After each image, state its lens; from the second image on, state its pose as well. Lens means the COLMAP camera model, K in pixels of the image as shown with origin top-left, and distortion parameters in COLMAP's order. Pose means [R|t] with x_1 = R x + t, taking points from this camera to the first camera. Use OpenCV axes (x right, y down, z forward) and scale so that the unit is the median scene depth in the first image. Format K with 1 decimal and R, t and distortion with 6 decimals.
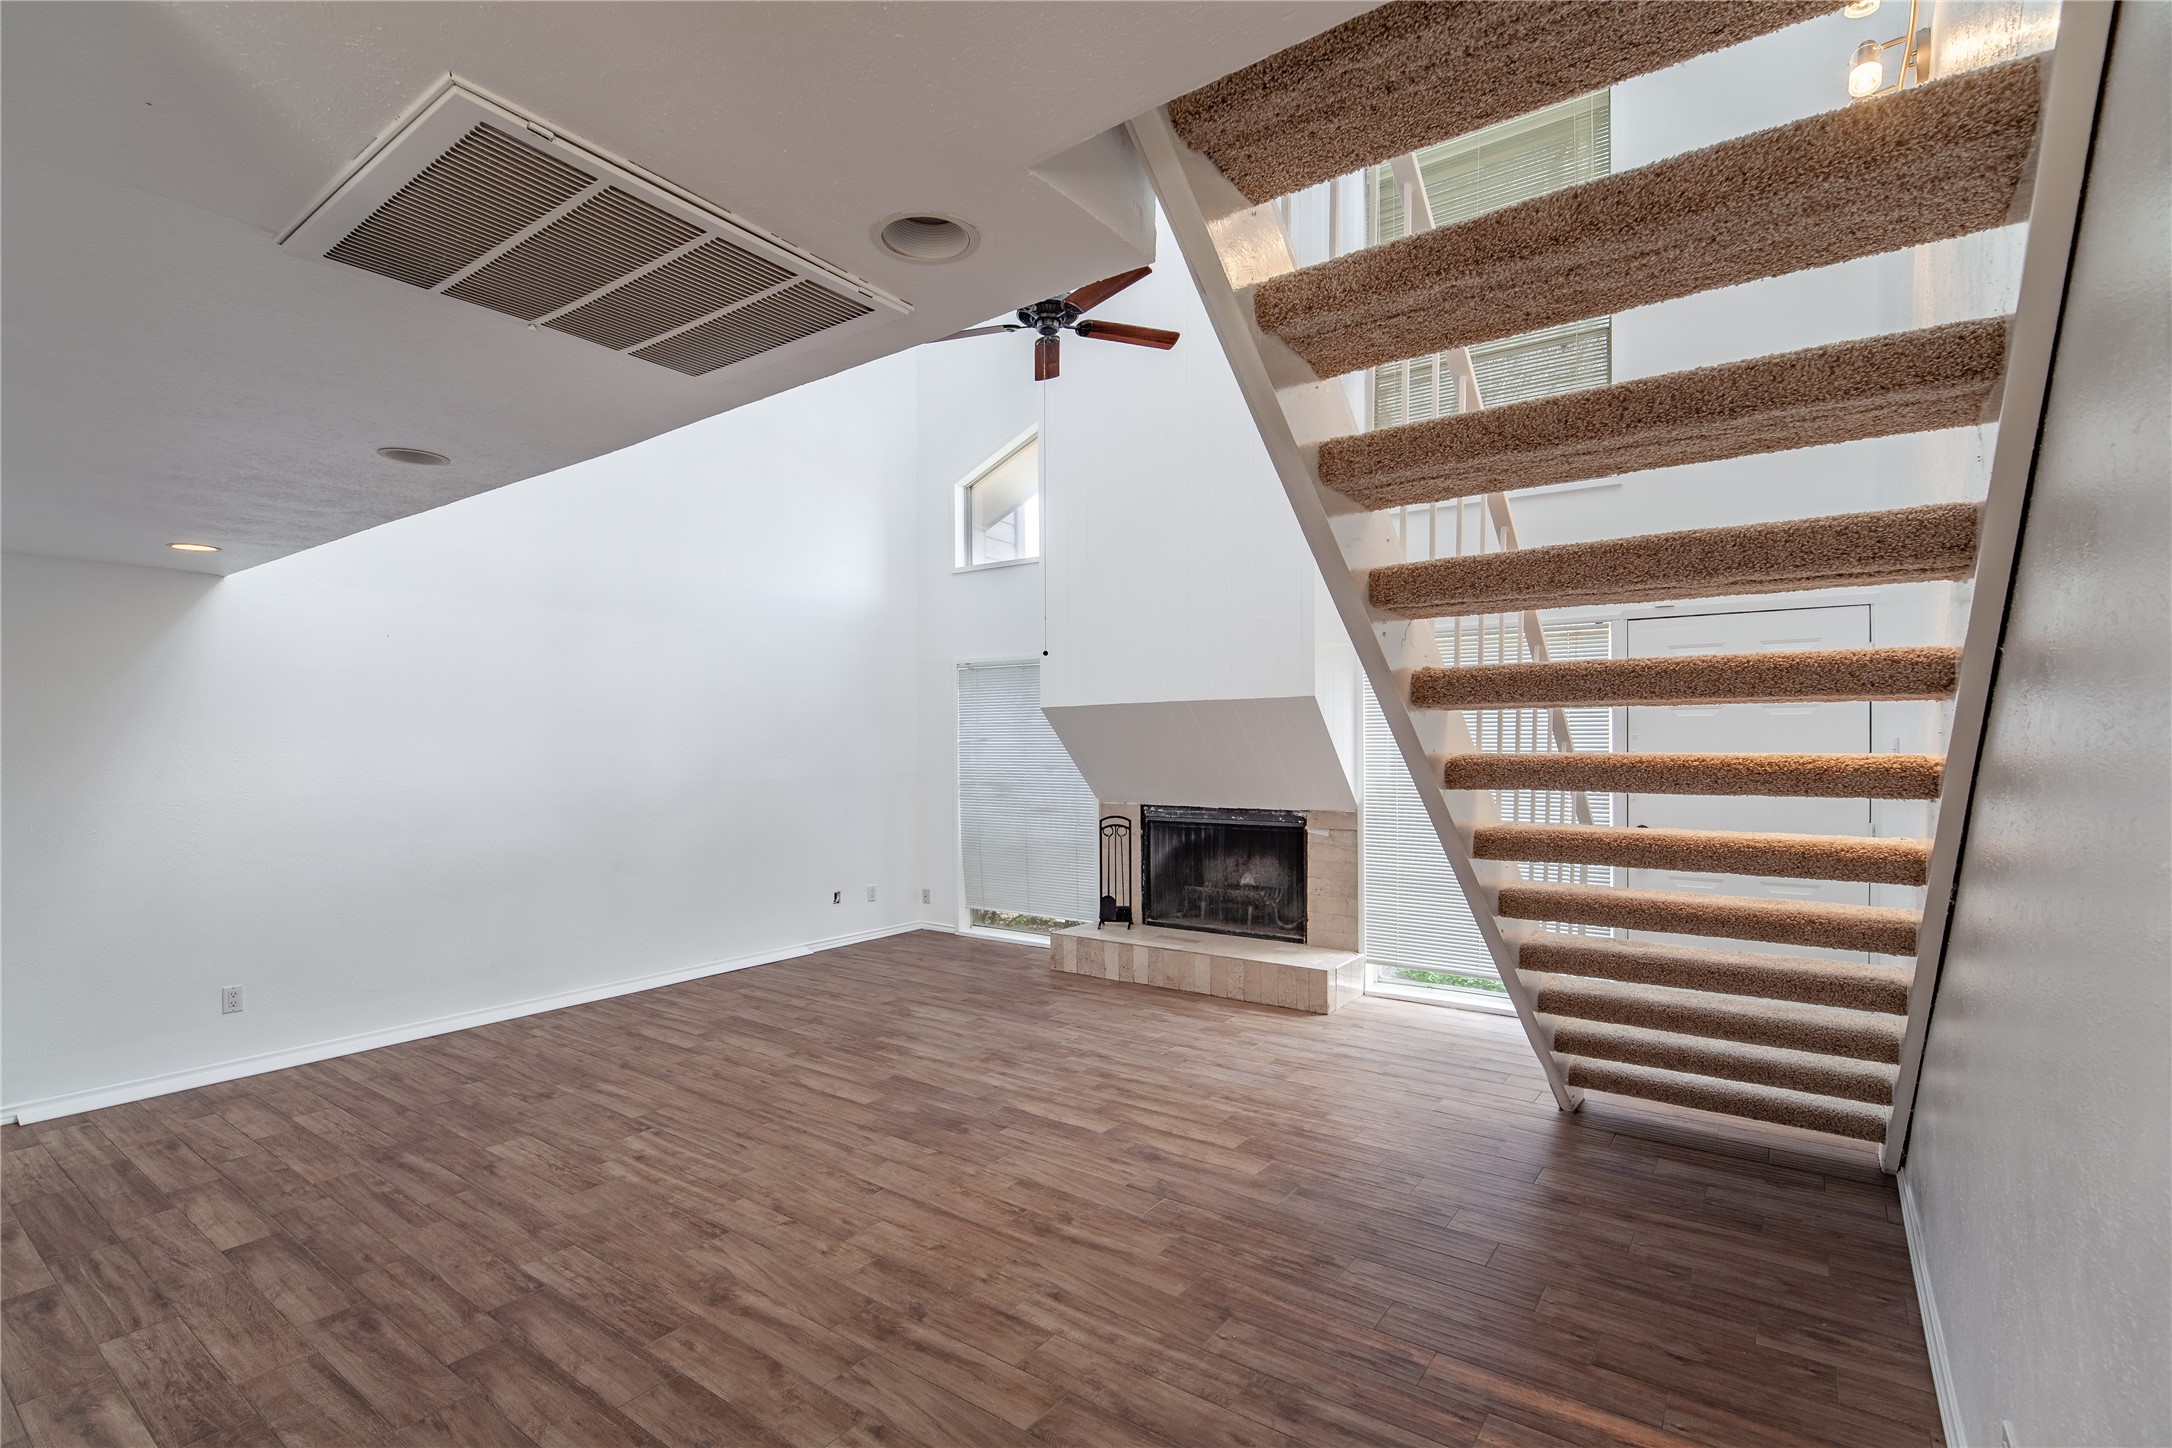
lens RADIAL K [[1008.3, 0, 1112.5], [0, 1008.3, 751.0], [0, 0, 1]] dist [-0.001829, -0.000714]
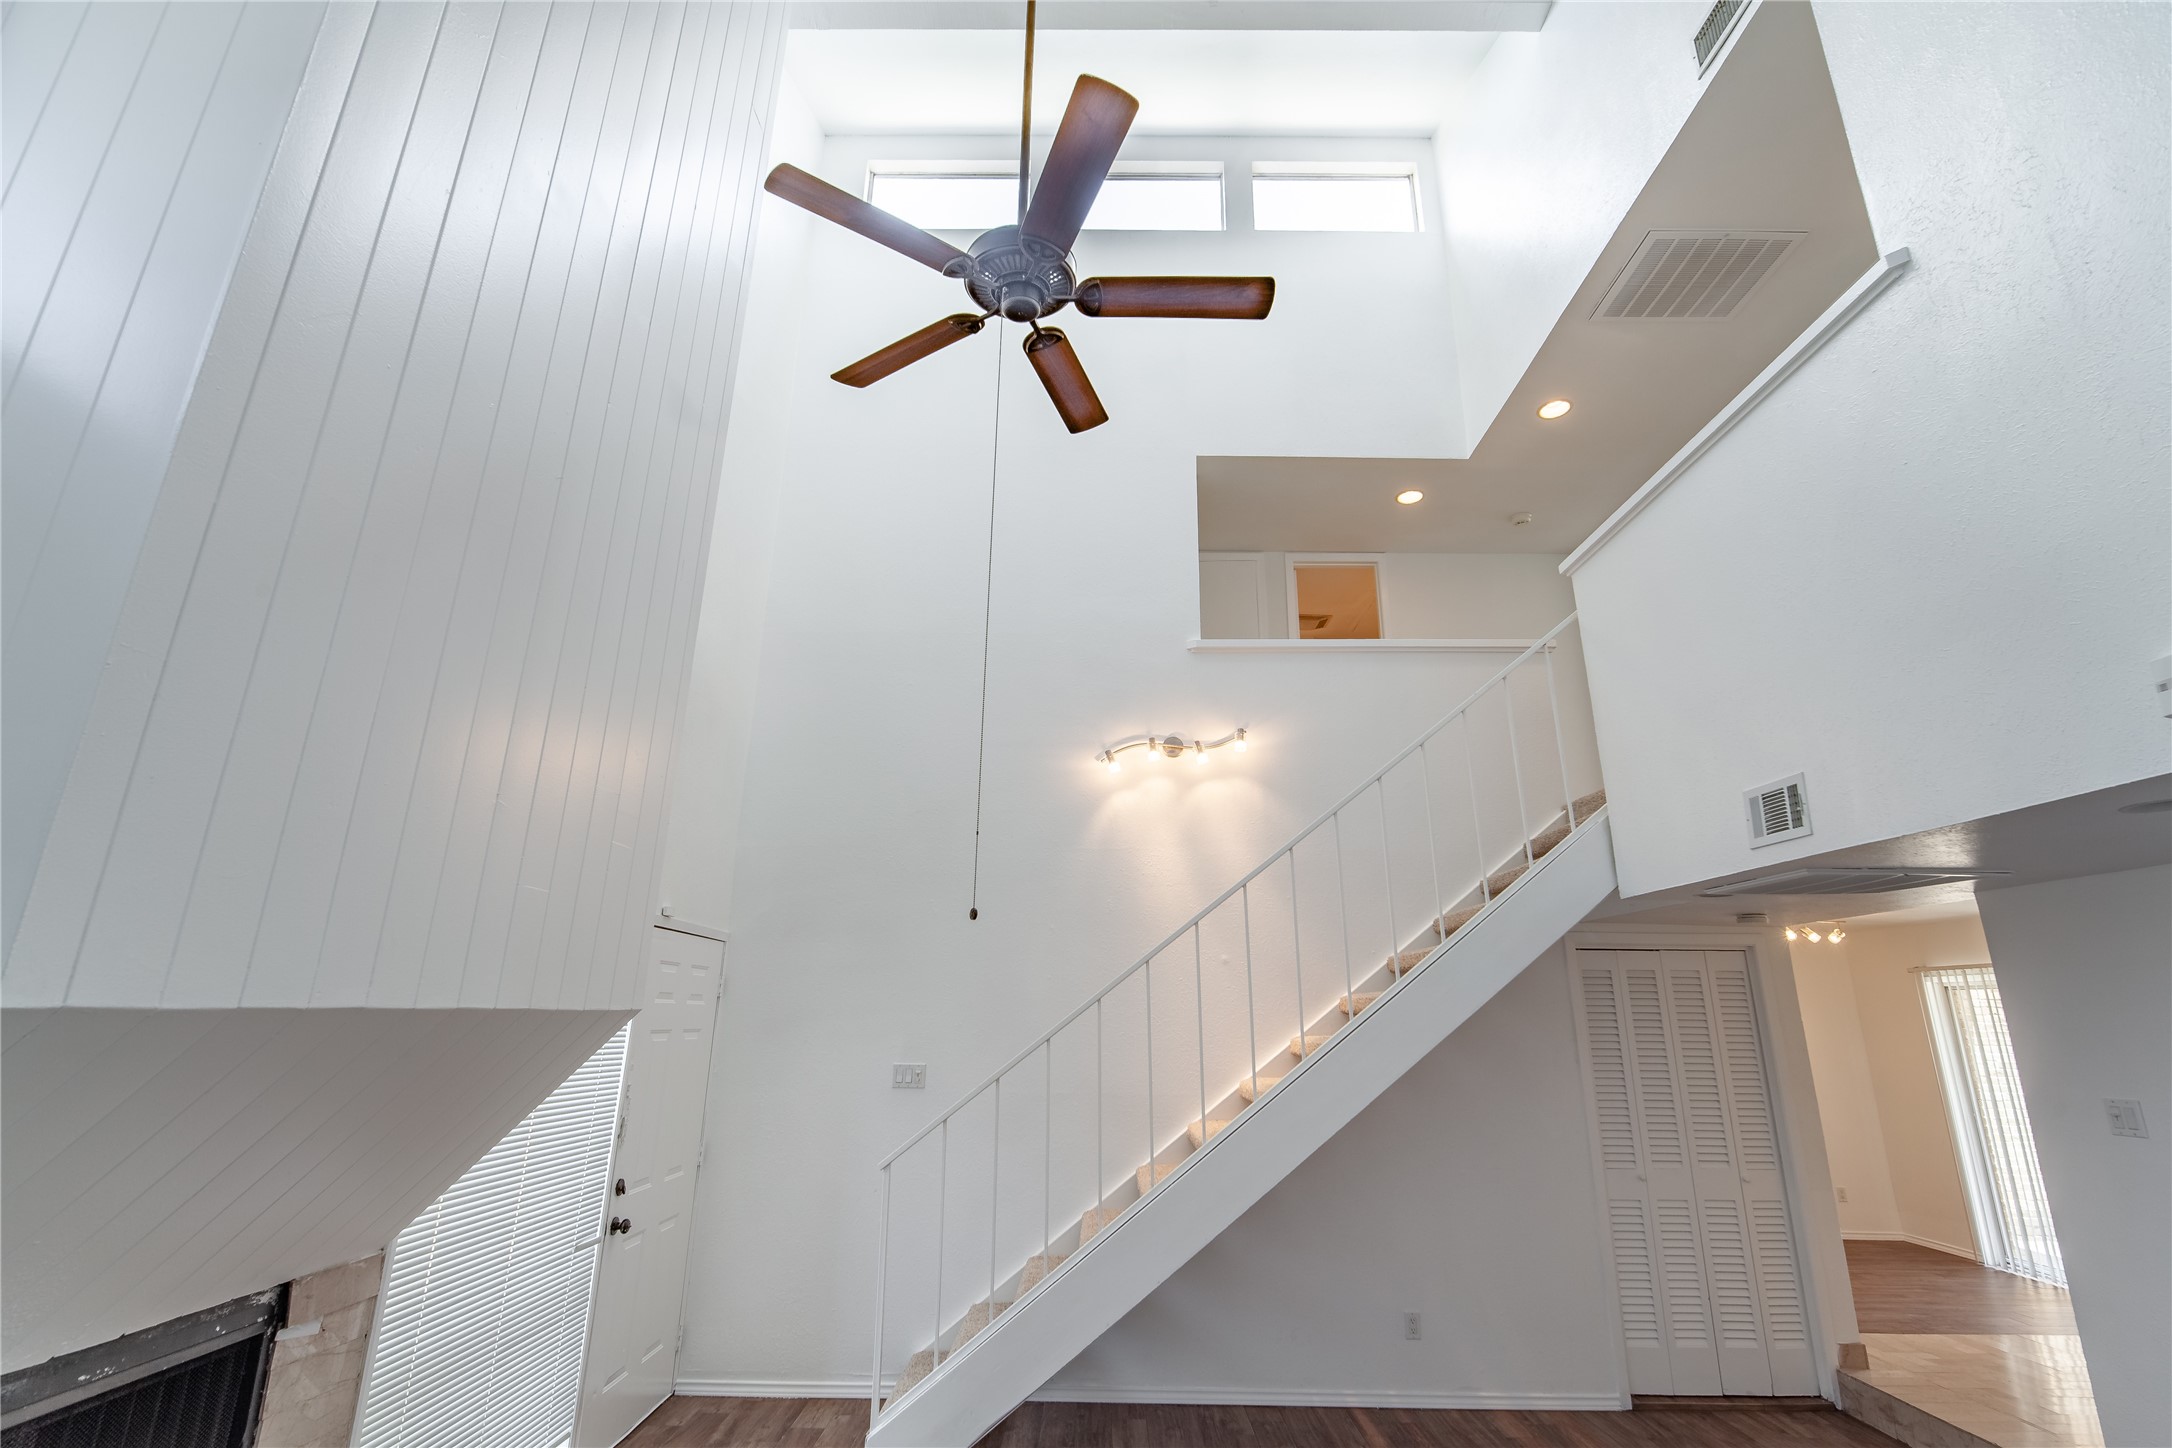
lens RADIAL K [[972.8, 0, 1115.1], [0, 972.8, 722.2], [0, 0, 1]] dist [-0.010713, -0.000086]
pose [[-0.573325, 0.239746, 0.783467, -0.397760], [-0.005526, 0.955078, -0.296303, -0.048706], [-0.819310, -0.174207, -0.546245, 1.089801]]
